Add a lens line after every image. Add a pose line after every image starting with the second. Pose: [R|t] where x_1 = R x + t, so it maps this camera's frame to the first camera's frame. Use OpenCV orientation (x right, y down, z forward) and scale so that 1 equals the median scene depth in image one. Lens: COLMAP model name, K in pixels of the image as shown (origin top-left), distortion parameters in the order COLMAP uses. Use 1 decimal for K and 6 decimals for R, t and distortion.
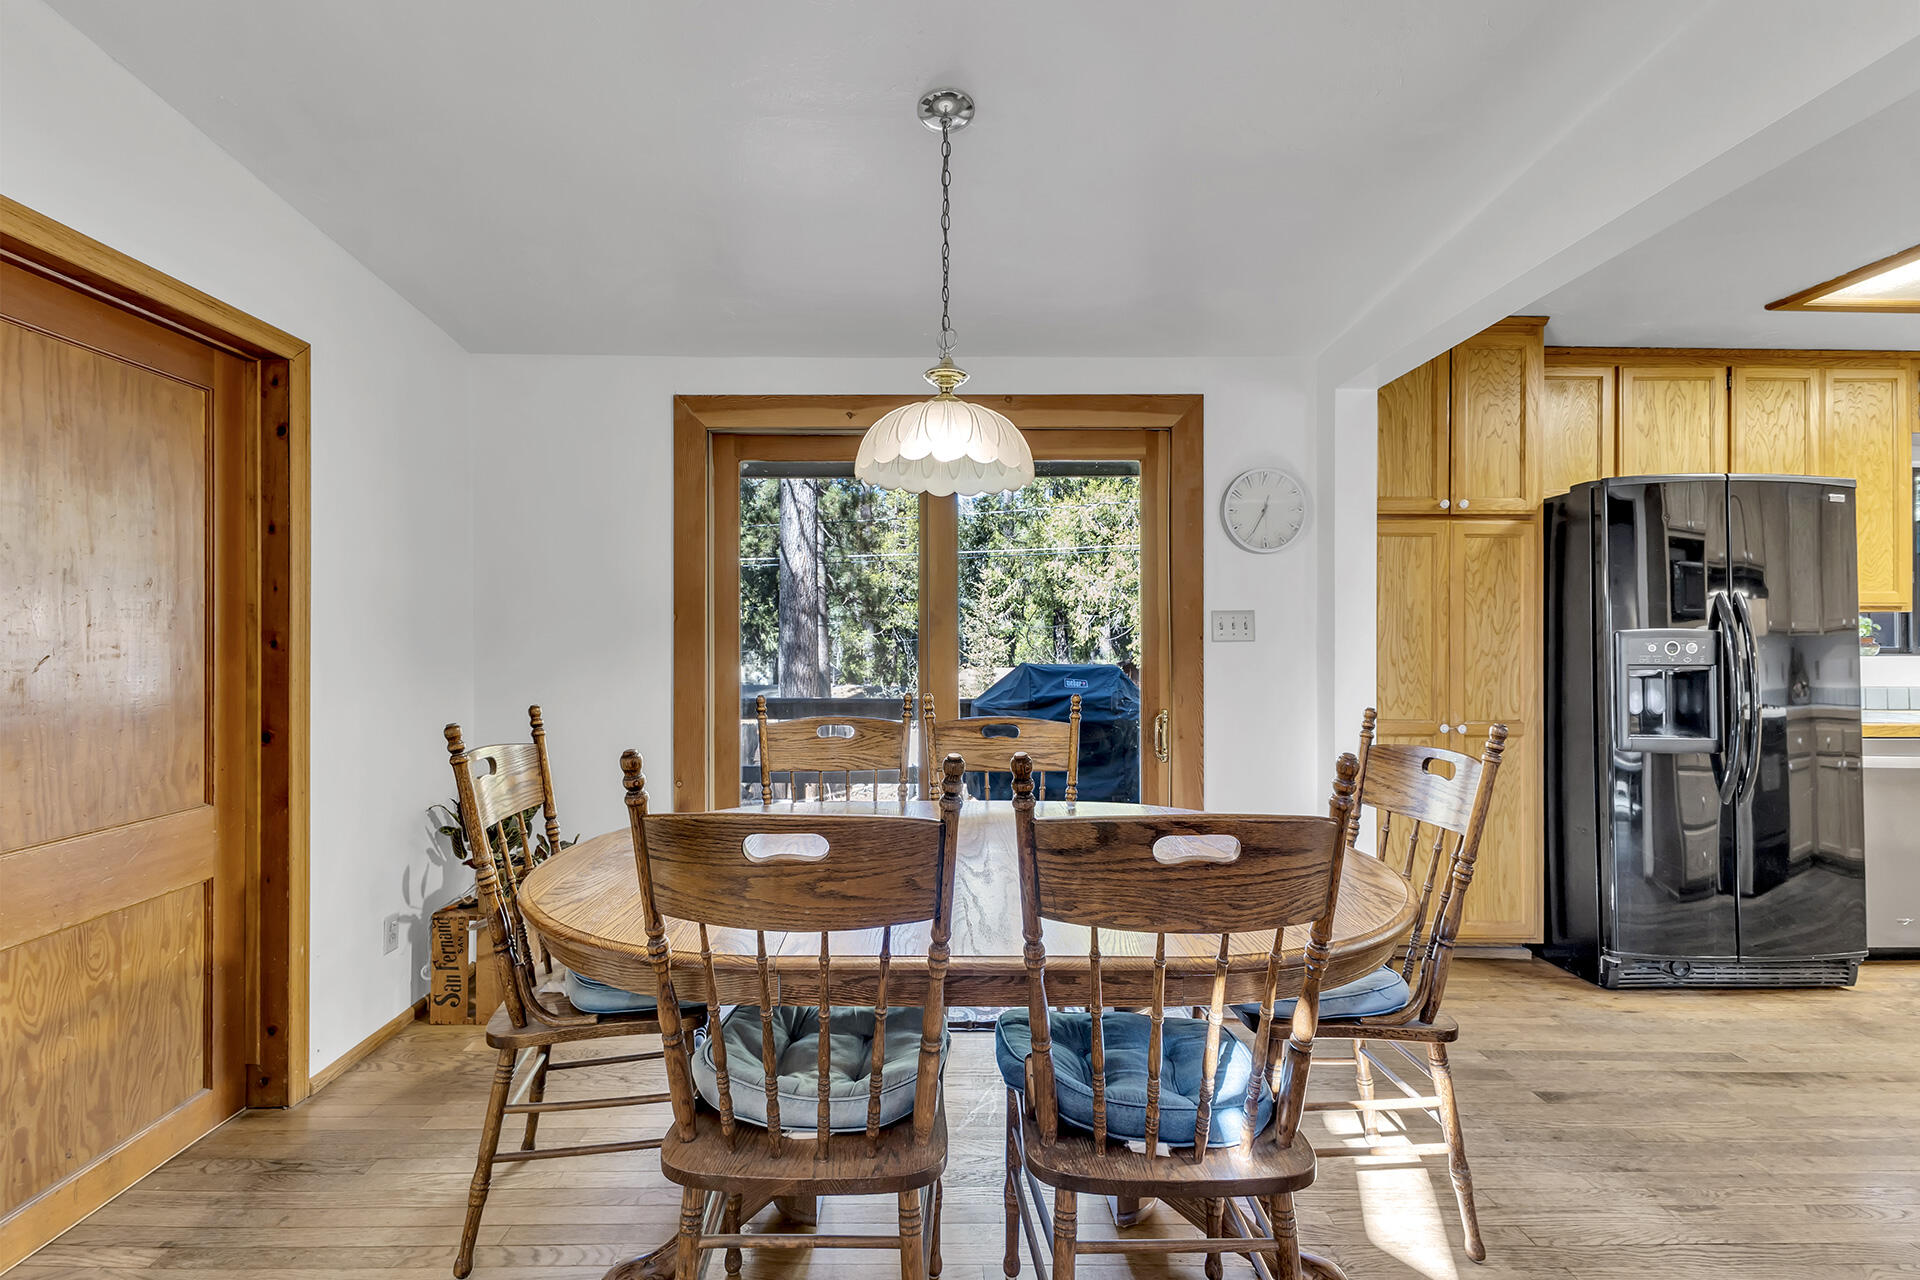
lens RADIAL K [[835.1, 0, 974.2], [0, 835.1, 644.0], [0, 0, 1]] dist [0.001254, -0.000301]
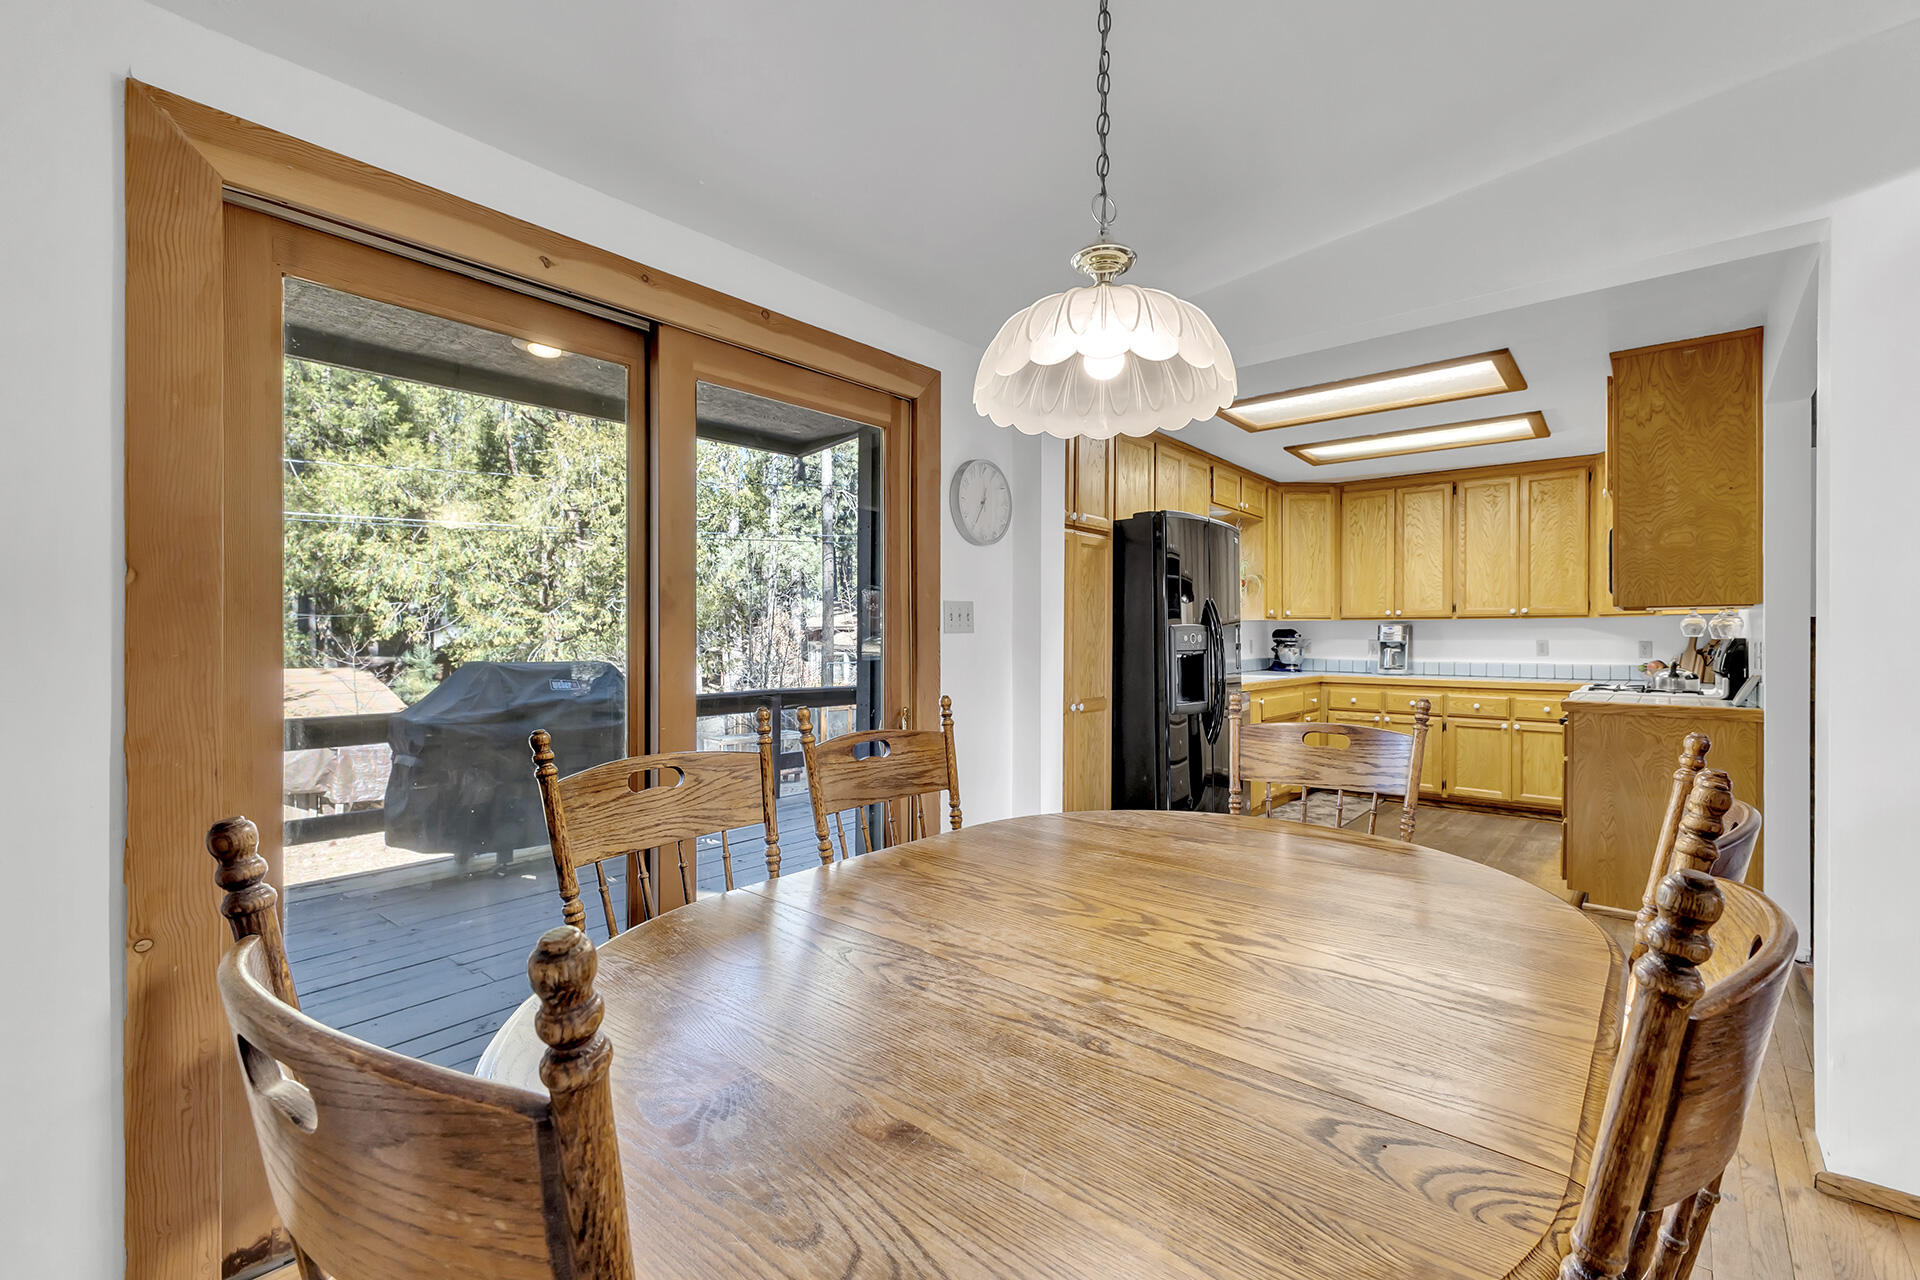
lens RADIAL K [[791.2, 0, 985.7], [0, 791.2, 639.6], [0, 0, 1]] dist [0.000796, -0.000093]
pose [[0.670277, -0.002088, 0.742108, -0.351353], [-0.000093, 0.999996, 0.002898, 0.001739], [-0.742111, -0.002012, 0.670274, 0.359564]]
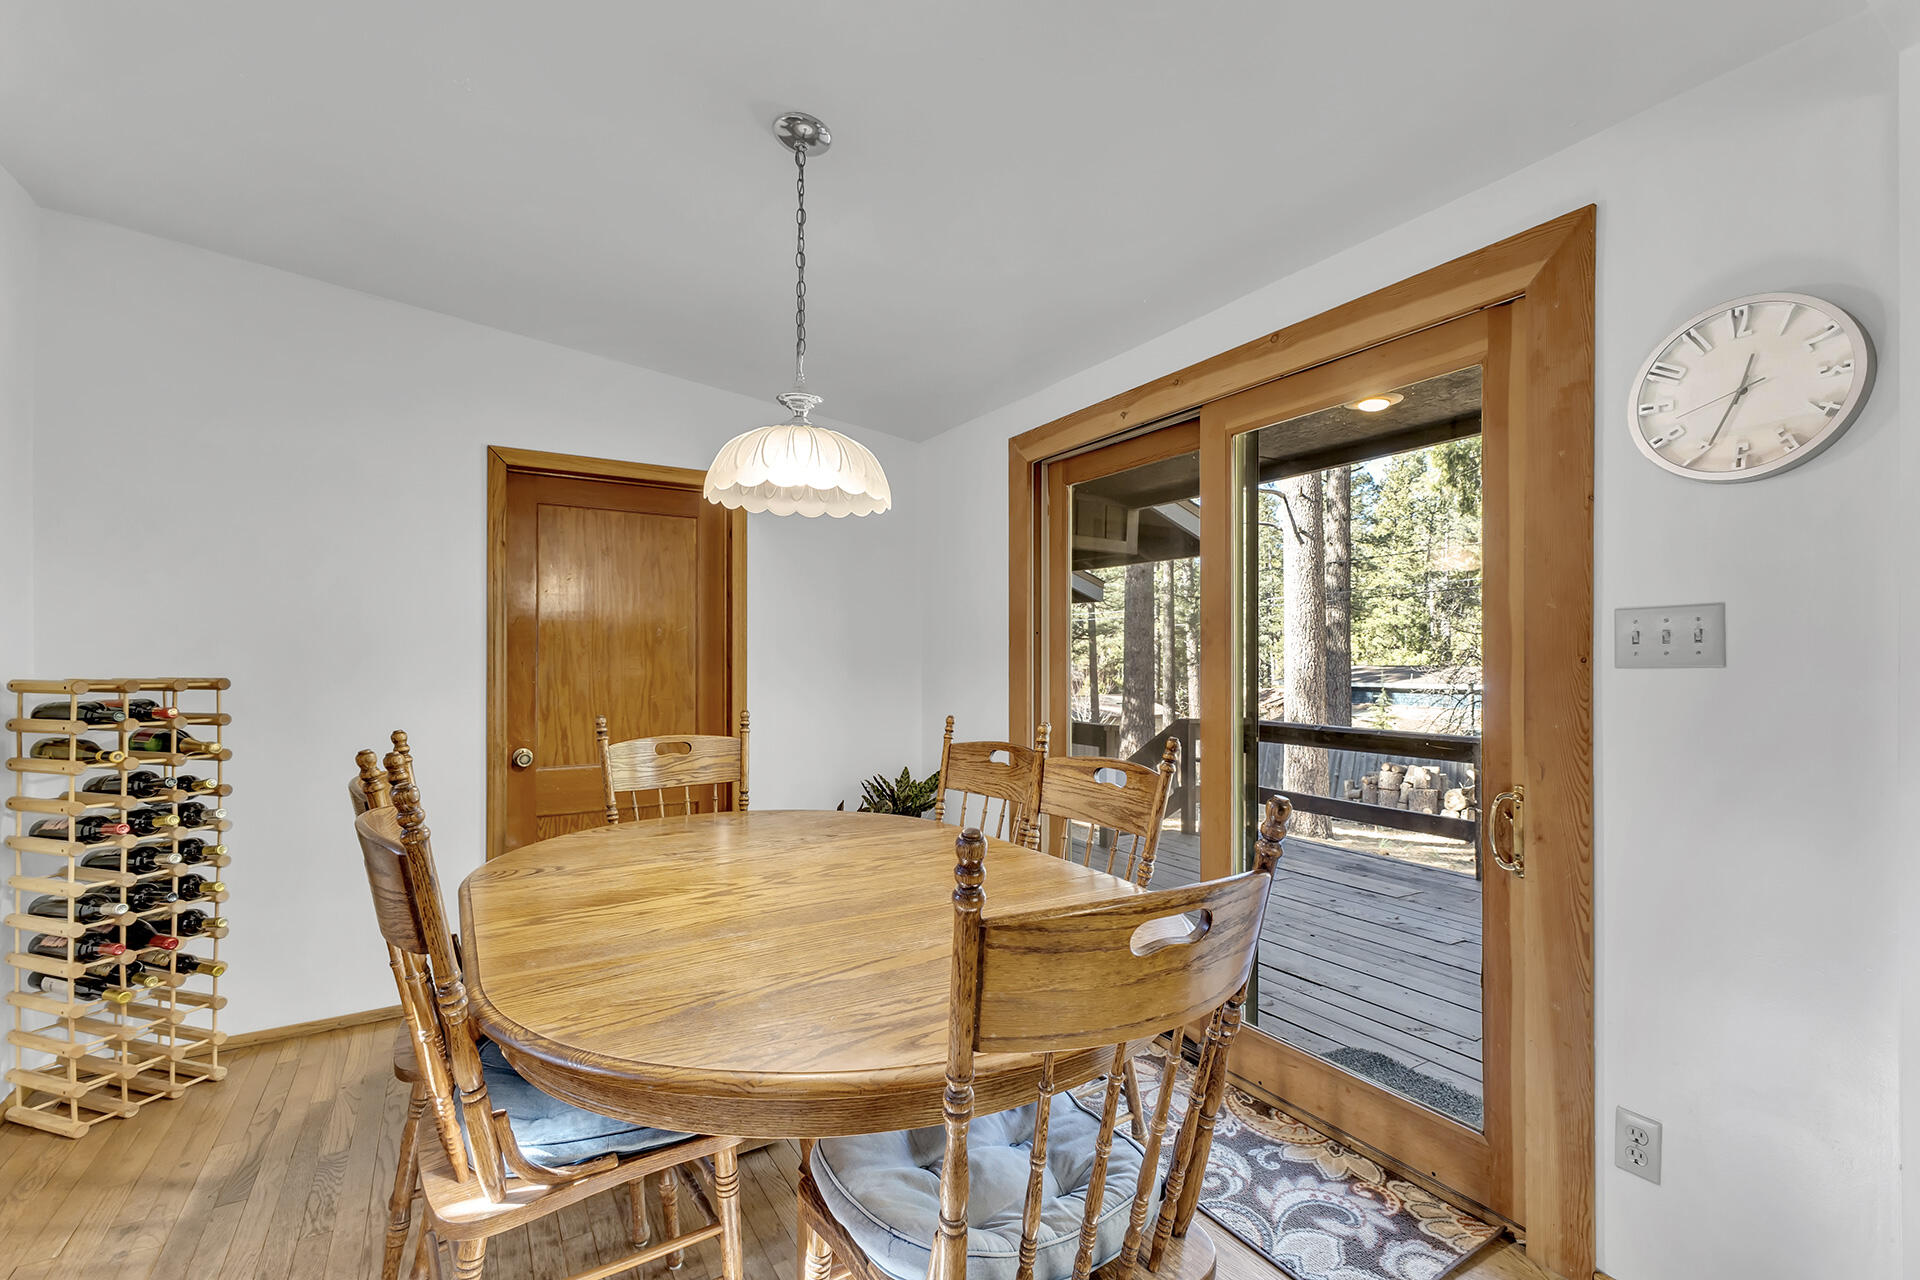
lens RADIAL K [[814.8, 0, 959.6], [0, 814.8, 656.4], [0, 0, 1]] dist [-0.001250, -0.000186]
pose [[0.519995, -0.006056, -0.854148, 0.499887], [0.000134, 0.999975, -0.007009, -0.005084], [0.854169, 0.003530, 0.519983, 0.378240]]
